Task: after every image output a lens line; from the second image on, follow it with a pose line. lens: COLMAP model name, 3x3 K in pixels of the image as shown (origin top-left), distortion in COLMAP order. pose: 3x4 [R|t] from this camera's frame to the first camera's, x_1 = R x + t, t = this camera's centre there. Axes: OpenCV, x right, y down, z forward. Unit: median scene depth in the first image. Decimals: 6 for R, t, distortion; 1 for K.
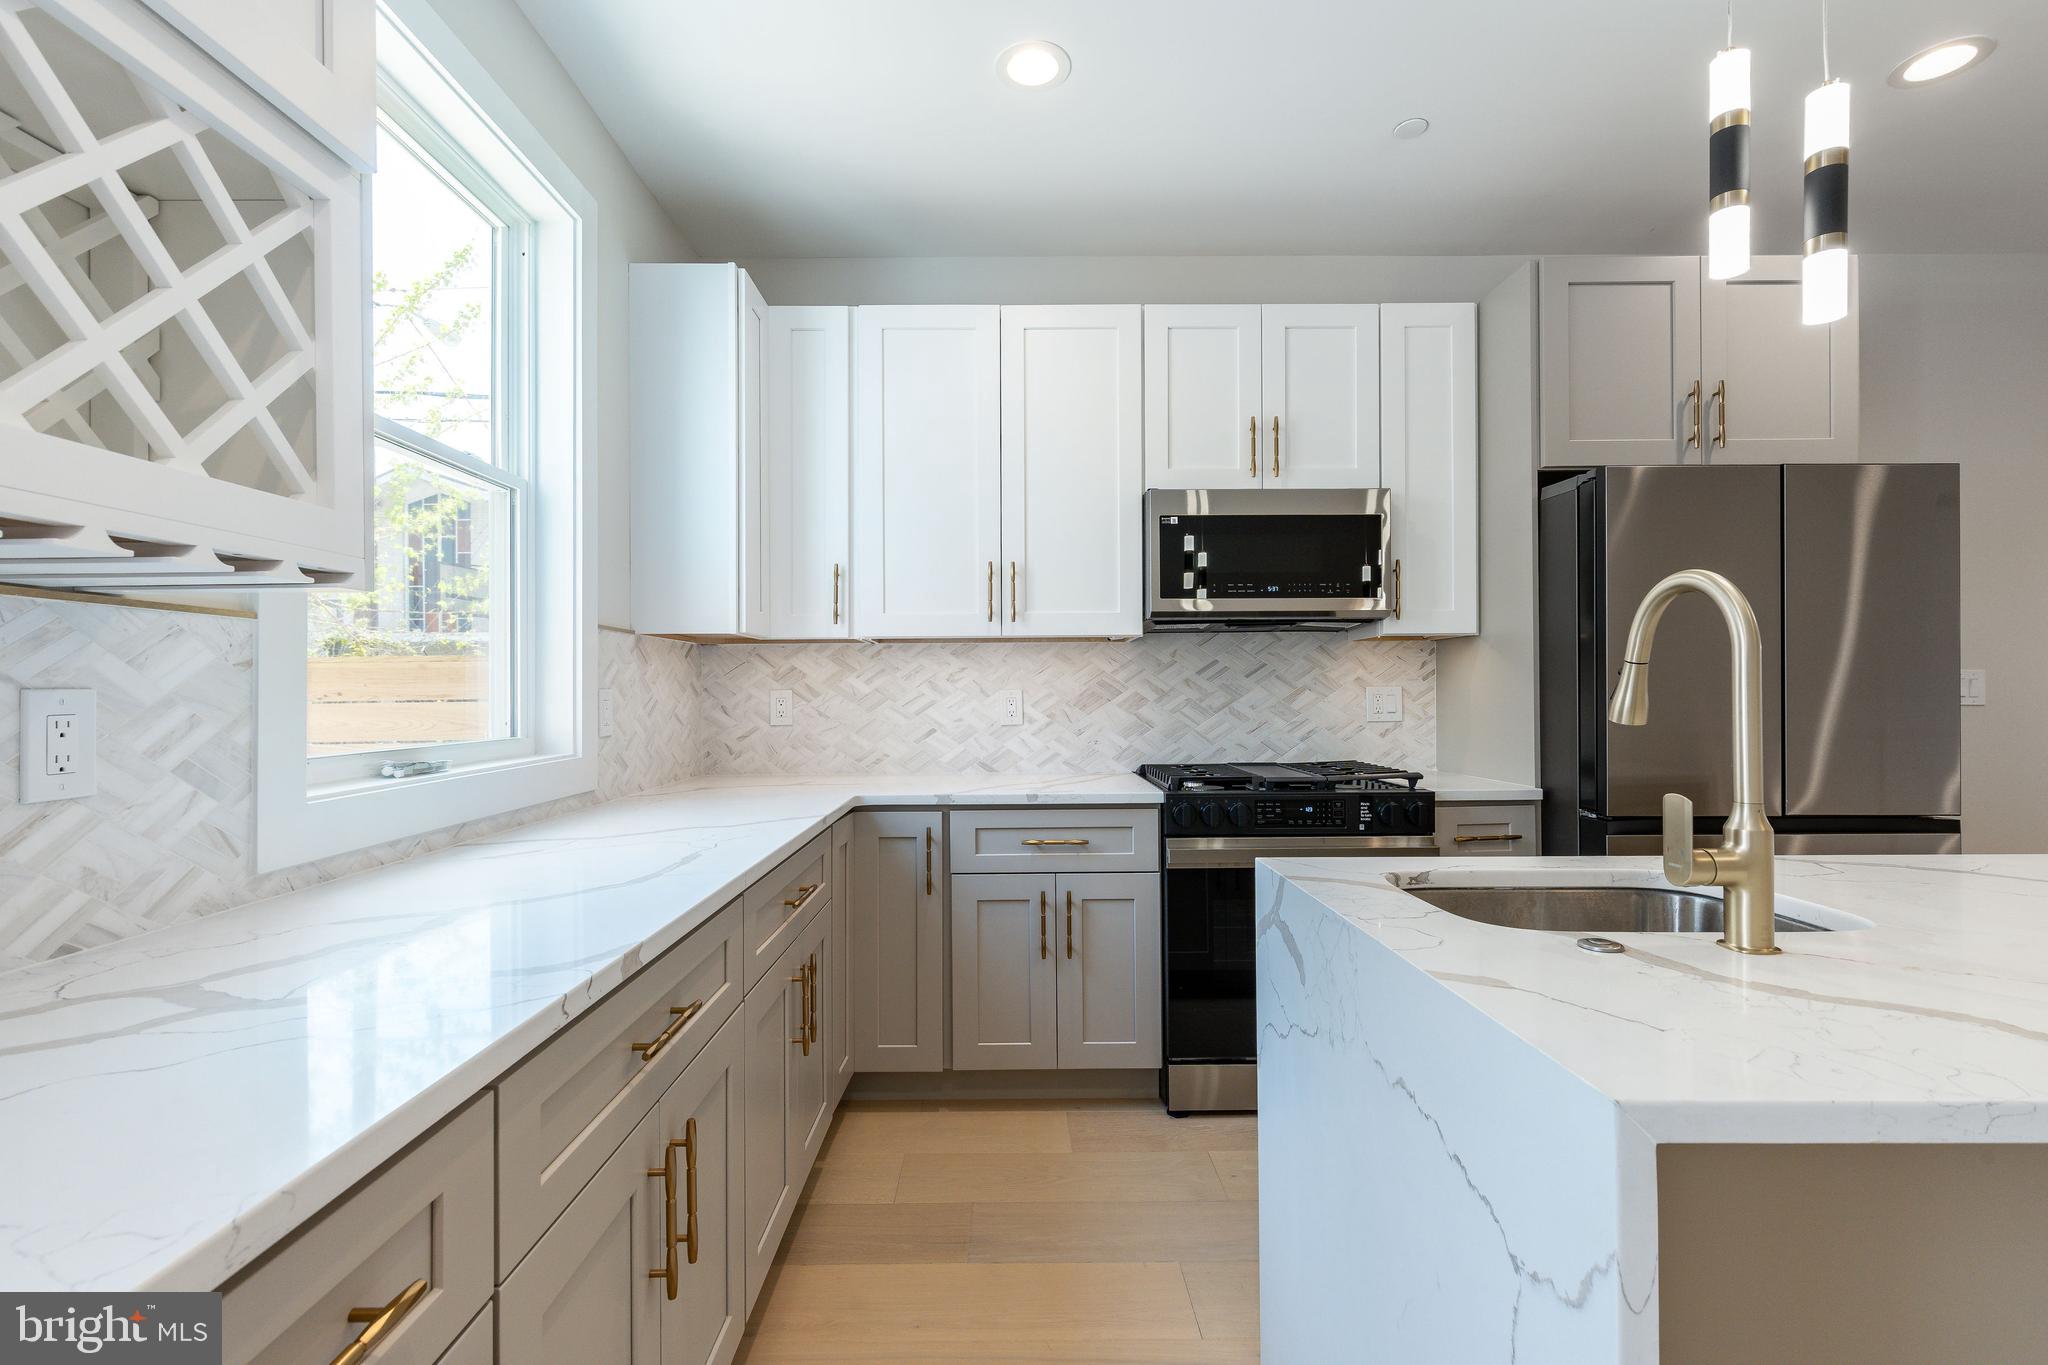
lens RADIAL K [[915.3, 0, 1016.0], [0, 915.3, 689.0], [0, 0, 1]] dist [0.006855, 0.000748]
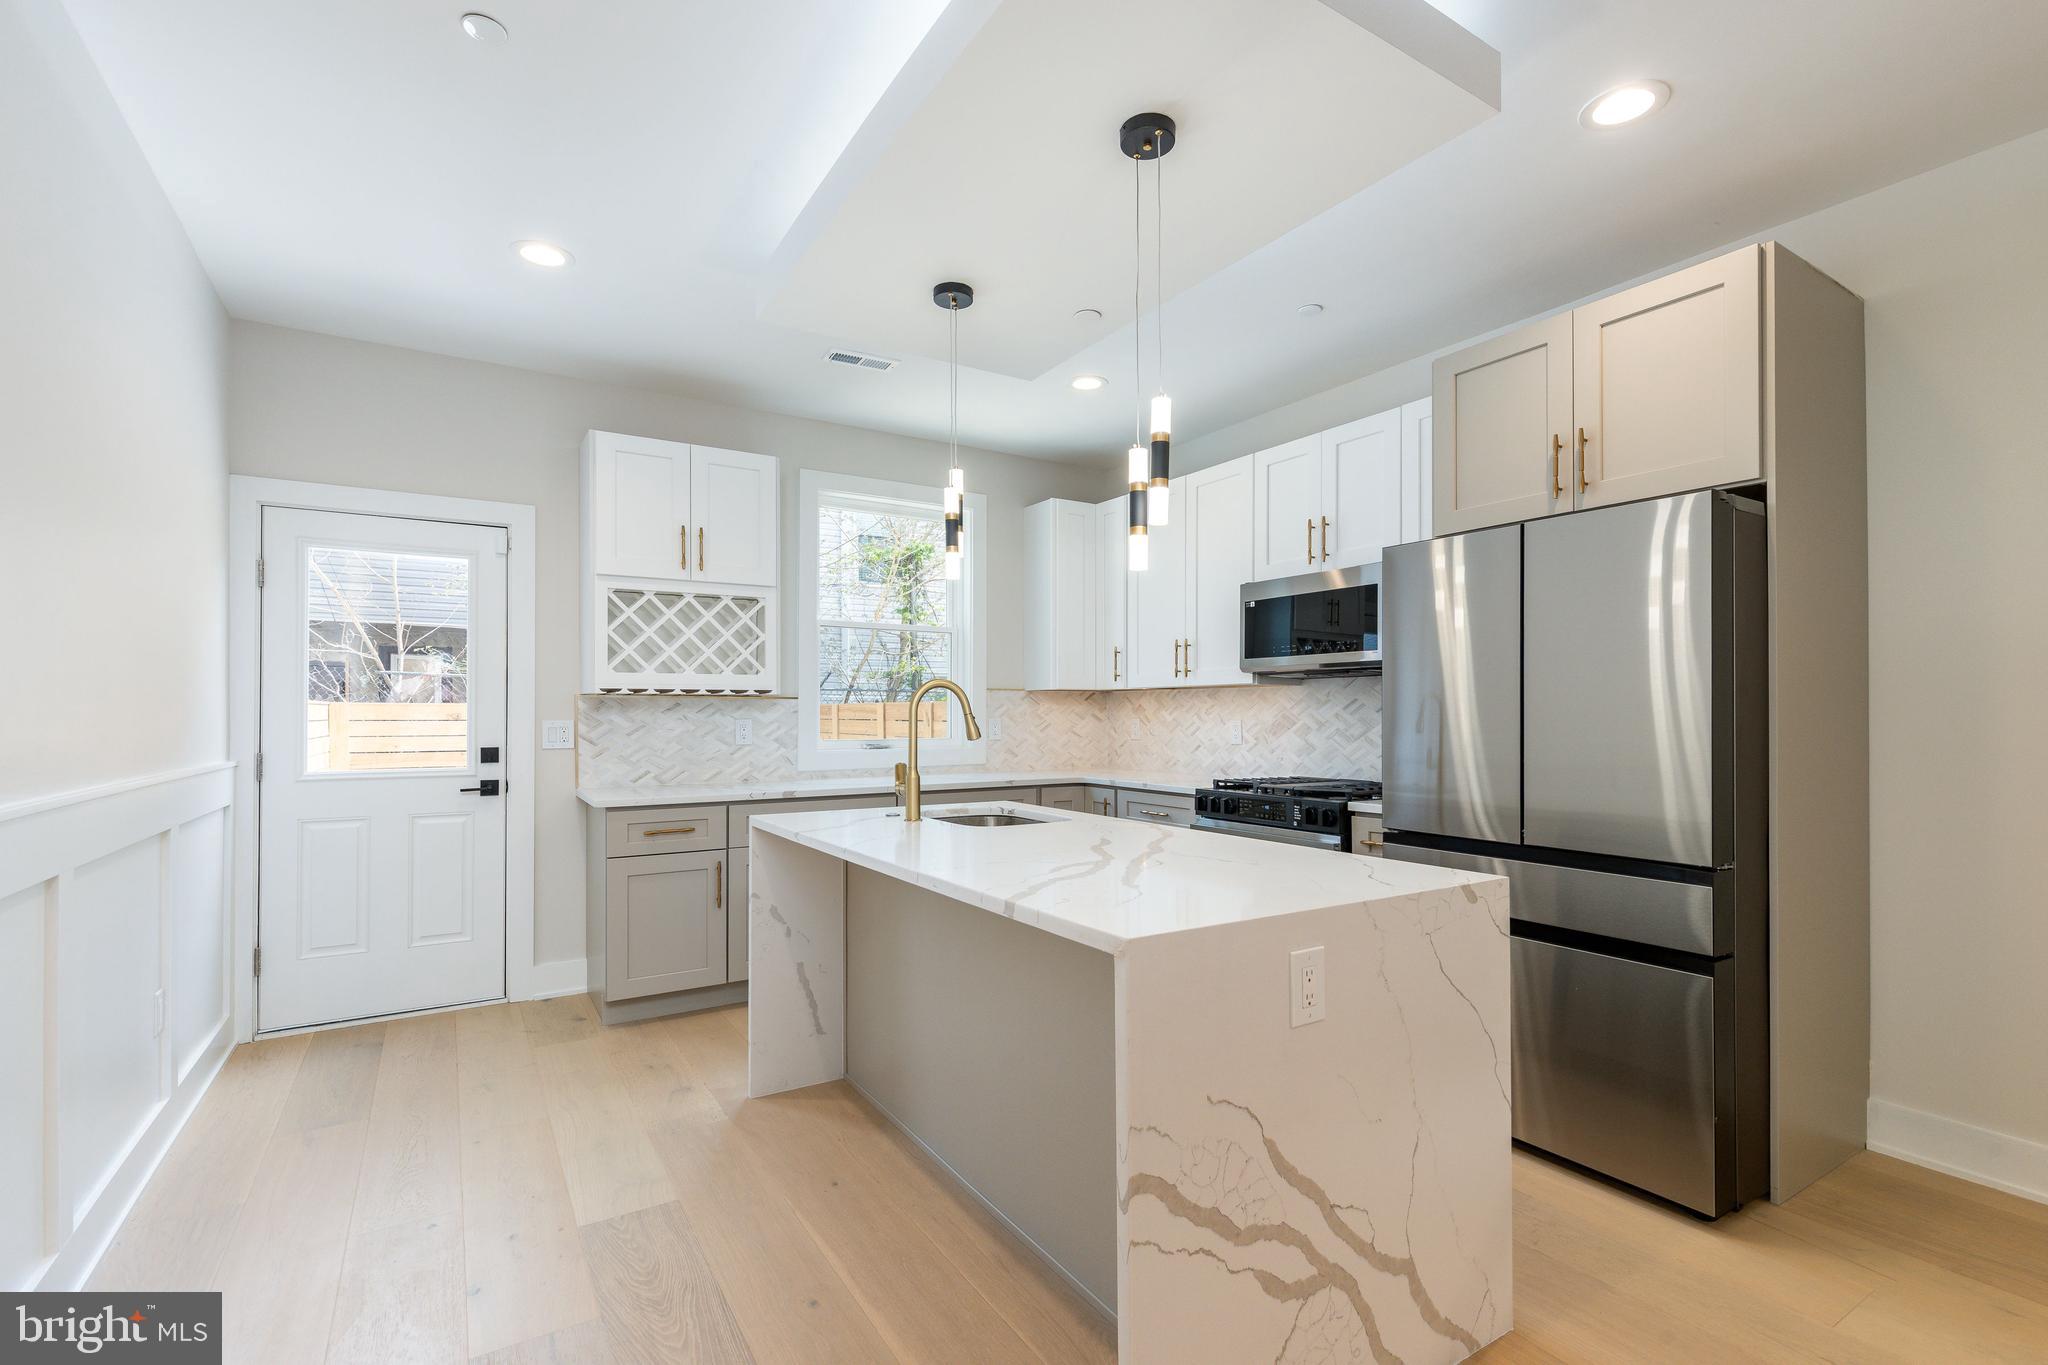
lens RADIAL K [[915.3, 0, 1041.6], [0, 915.3, 700.5], [0, 0, 1]] dist [0.006855, 0.000748]
pose [[0.543188, -0.006173, -0.839588, 1.171503], [-0.003161, 0.999951, -0.009398, -0.017624], [0.839605, 0.007759, 0.543142, -0.058219]]
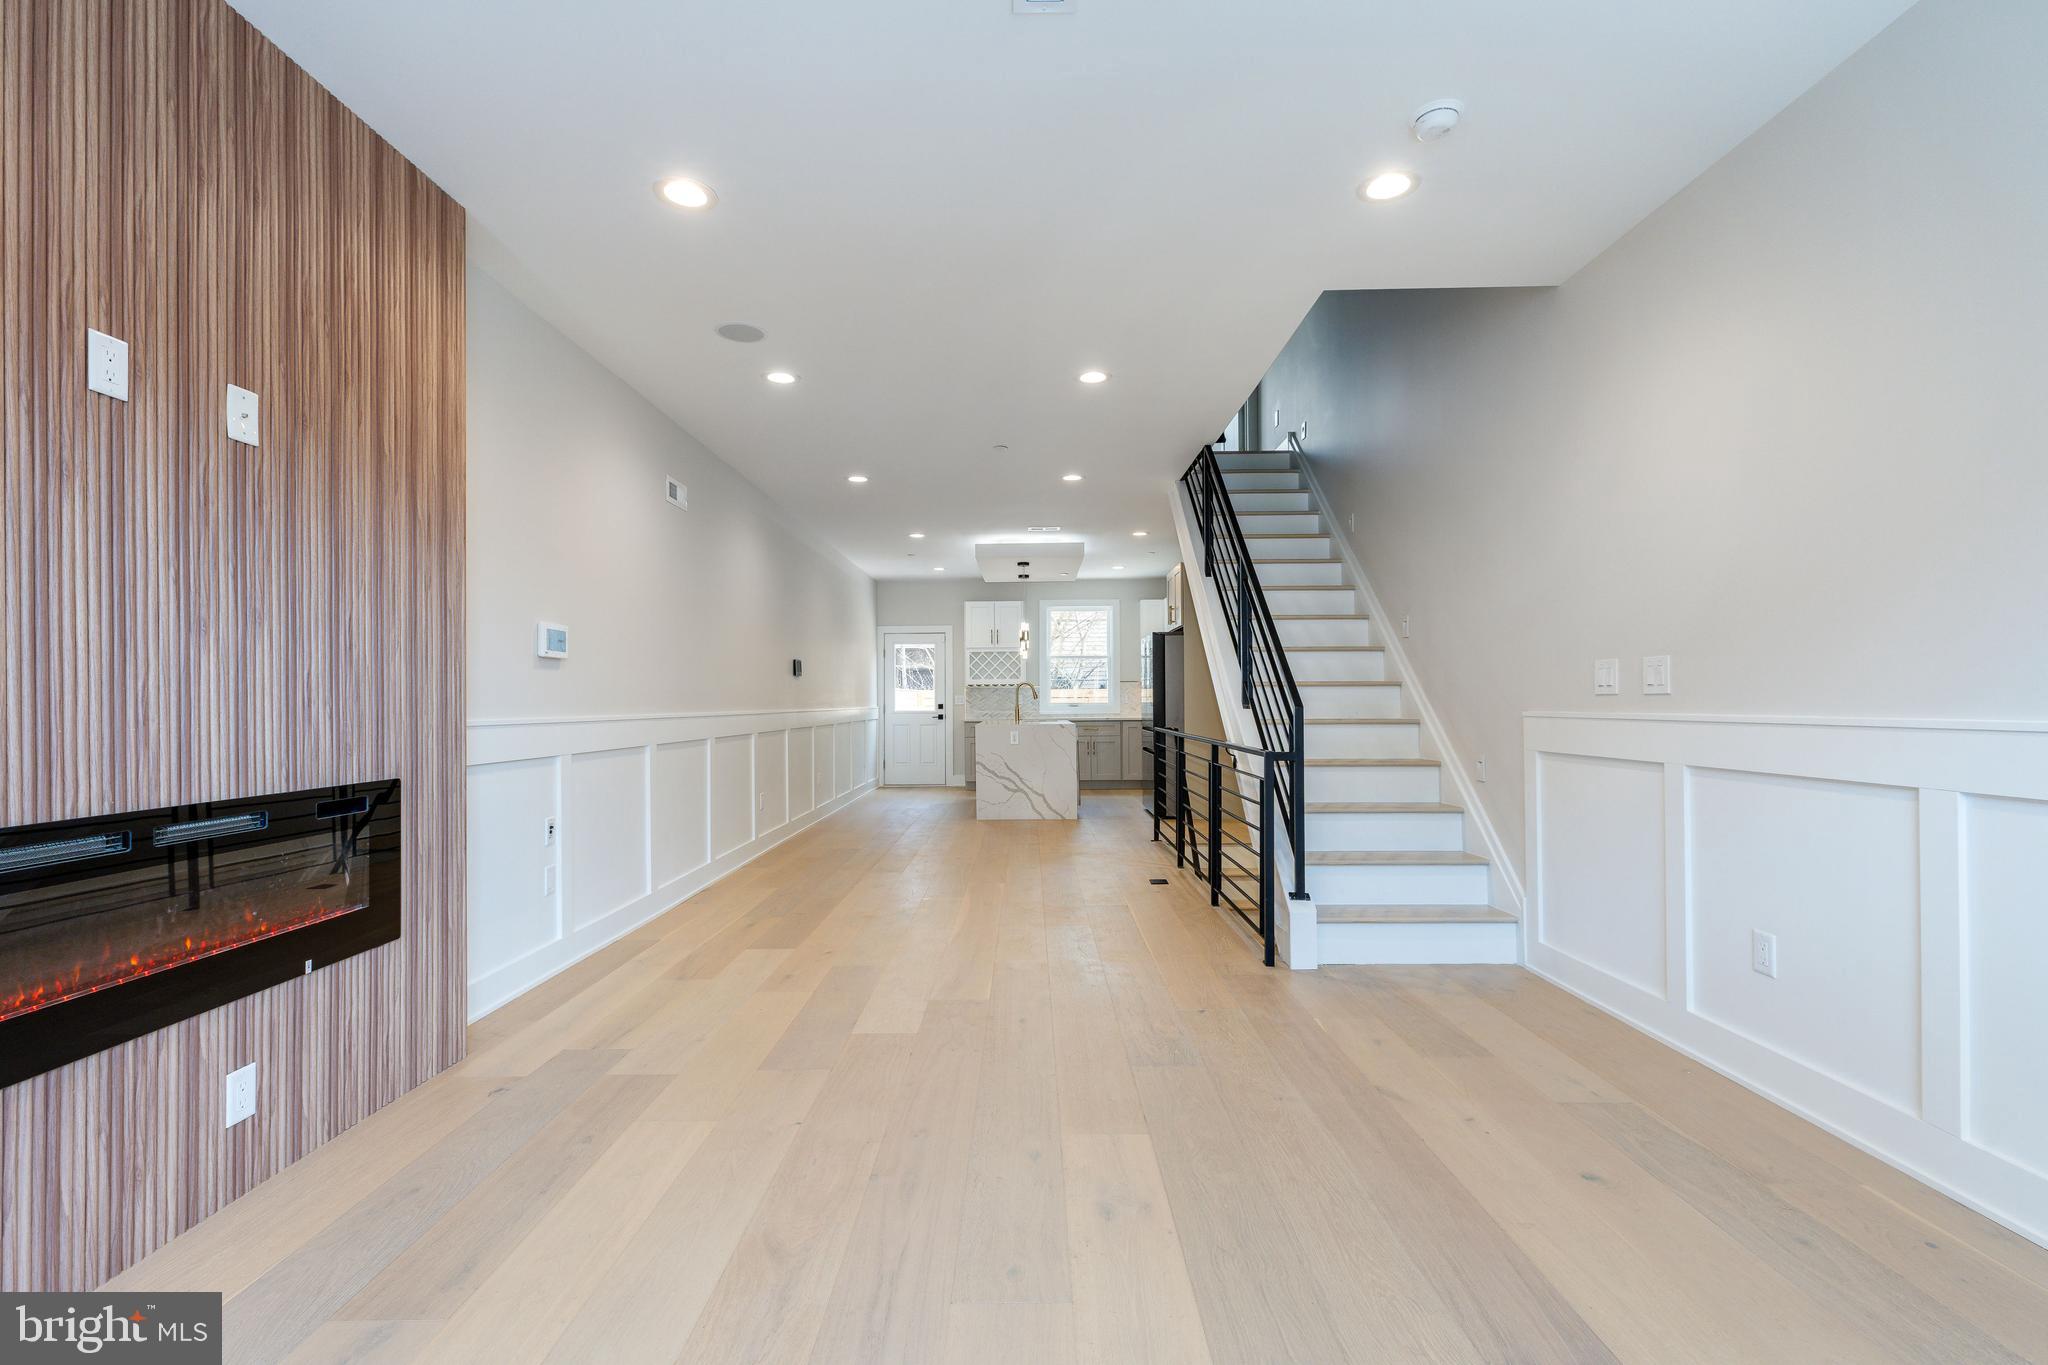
lens RADIAL K [[915.3, 0, 1030.9], [0, 915.3, 697.6], [0, 0, 1]] dist [0.006855, 0.000748]
pose [[-0.004039, -0.002024, -0.999990, 3.567258], [-0.006376, 0.999978, -0.001998, 0.015339], [0.999972, 0.006368, -0.004052, 0.382723]]
